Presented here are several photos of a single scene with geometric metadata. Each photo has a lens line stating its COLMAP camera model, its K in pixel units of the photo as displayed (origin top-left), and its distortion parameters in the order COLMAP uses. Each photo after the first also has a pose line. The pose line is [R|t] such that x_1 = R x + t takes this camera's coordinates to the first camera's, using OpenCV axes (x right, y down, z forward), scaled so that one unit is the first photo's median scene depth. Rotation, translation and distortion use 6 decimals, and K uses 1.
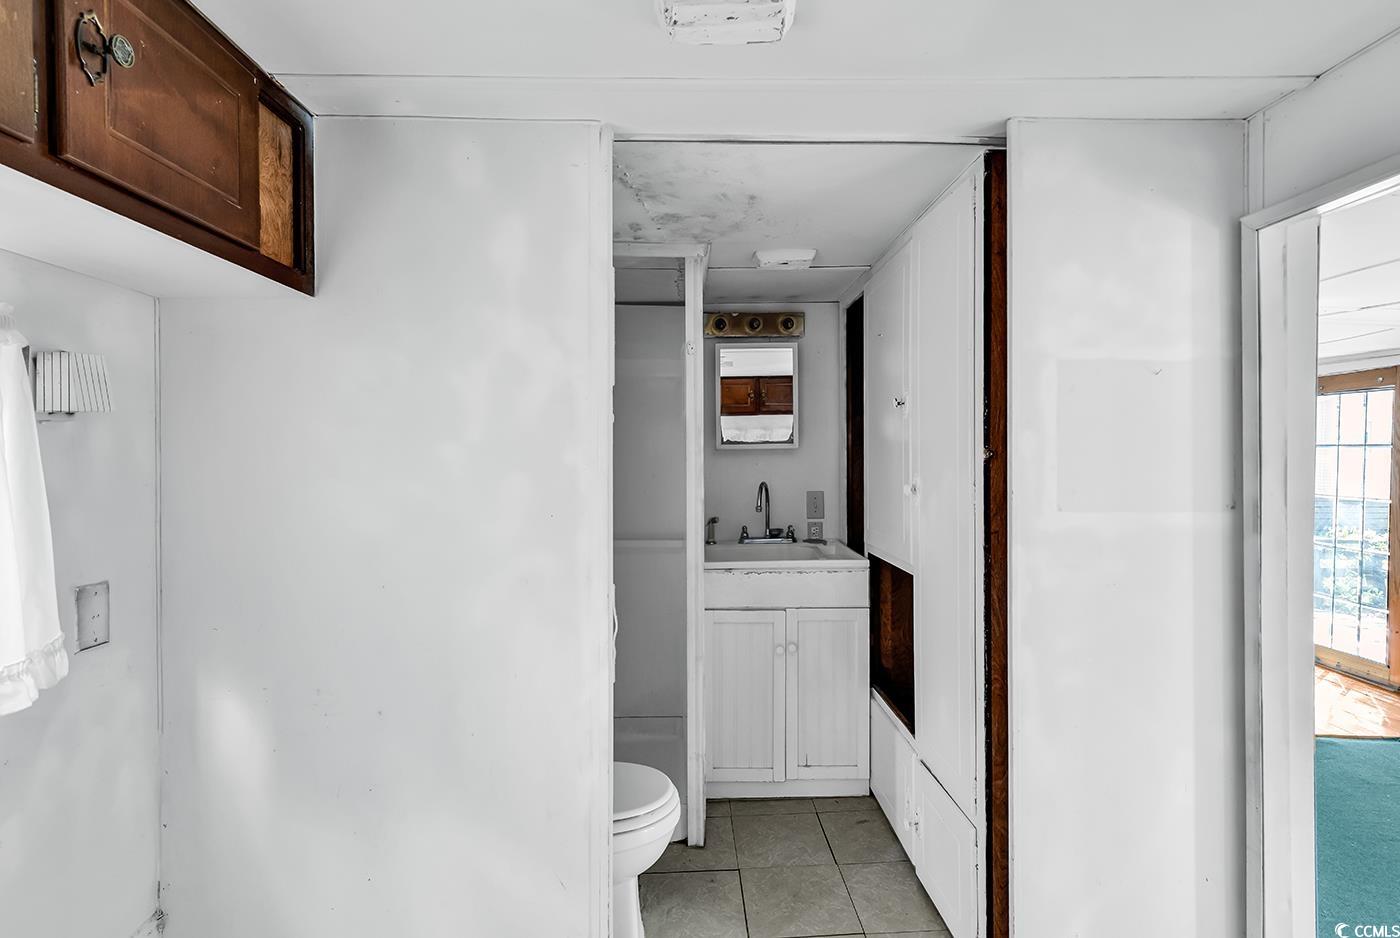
lens RADIAL K [[654.7, 0, 681.8], [0, 654.7, 453.0], [0, 0, 1]] dist [0.001892, 0.001005]
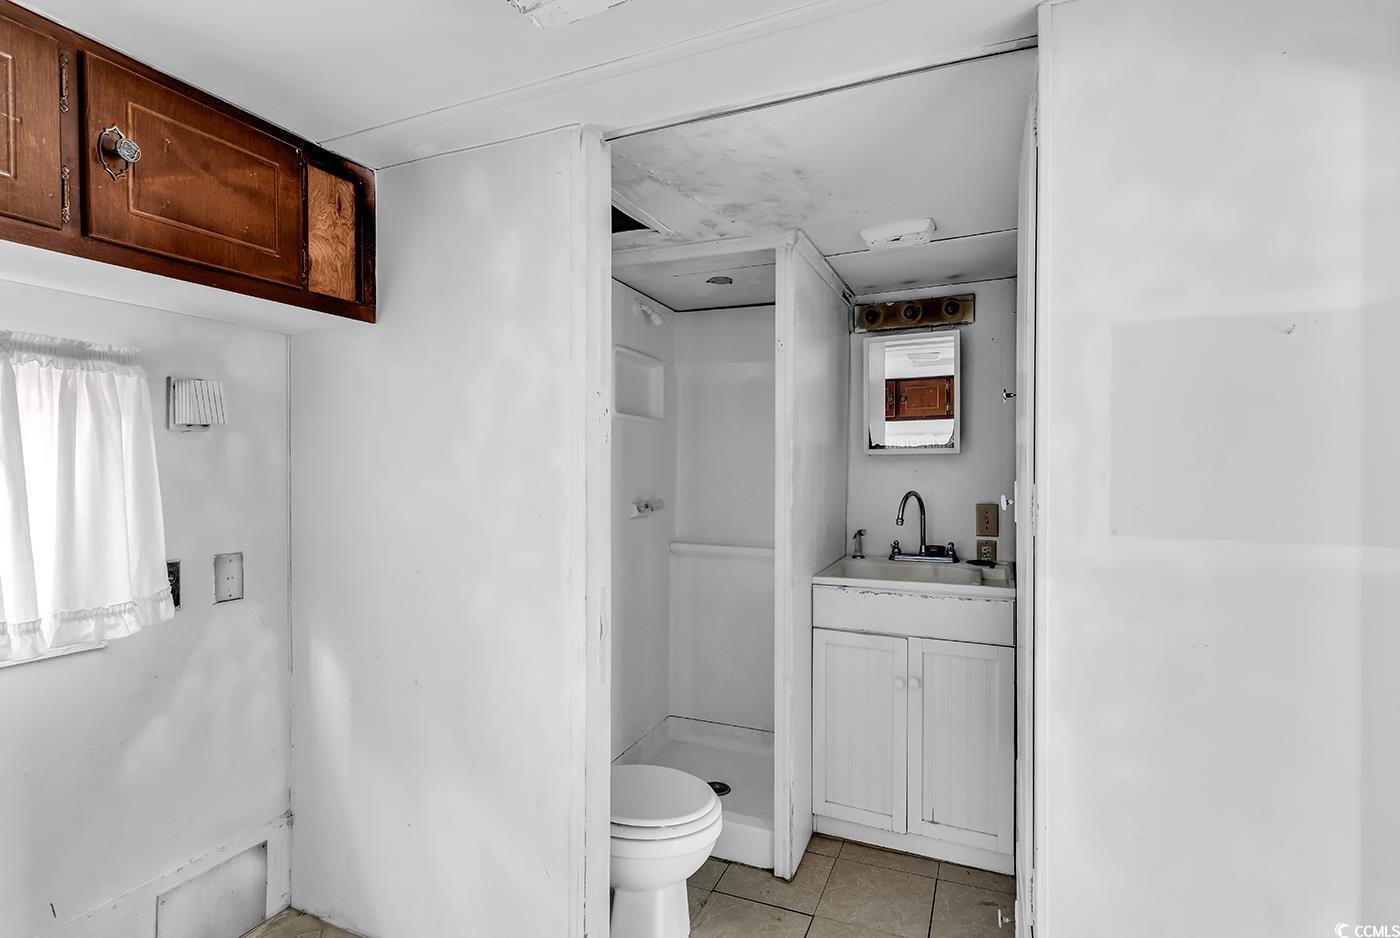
lens RADIAL K [[654.7, 0, 689.0], [0, 654.7, 465.7], [0, 0, 1]] dist [0.001892, 0.001005]
pose [[0.911304, 0.004789, -0.411707, 0.444297], [-0.002356, 0.999977, 0.006416, 0.009313], [0.411728, -0.004877, 0.911294, 0.153909]]
